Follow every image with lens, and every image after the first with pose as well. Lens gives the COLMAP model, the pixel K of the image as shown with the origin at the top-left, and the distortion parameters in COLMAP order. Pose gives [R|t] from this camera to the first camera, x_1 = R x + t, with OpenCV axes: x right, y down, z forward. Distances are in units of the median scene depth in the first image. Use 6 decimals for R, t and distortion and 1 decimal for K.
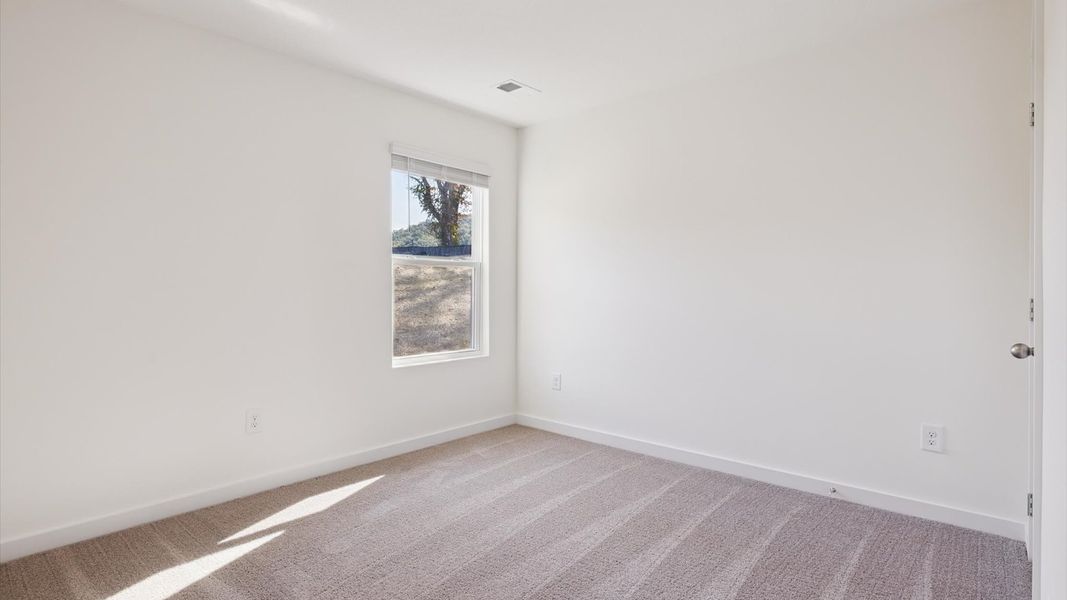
lens RADIAL K [[575.0, 0, 527.9], [0, 575.0, 299.6], [0, 0, 1]] dist [0.005596, -0.002440]
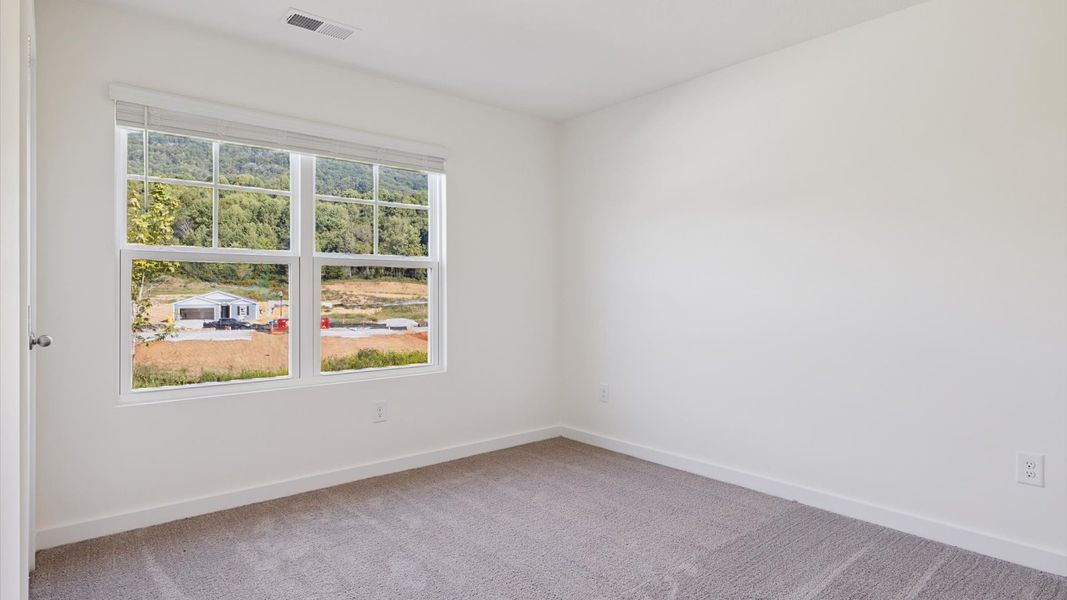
lens RADIAL K [[575.0, 0, 539.2], [0, 575.0, 296.1], [0, 0, 1]] dist [0.005596, -0.002440]
pose [[0.995245, 0.000511, -0.097406, 0.148108], [-0.002330, 0.999825, -0.018569, 0.000528], [0.097380, 0.018708, 0.995071, 0.176685]]
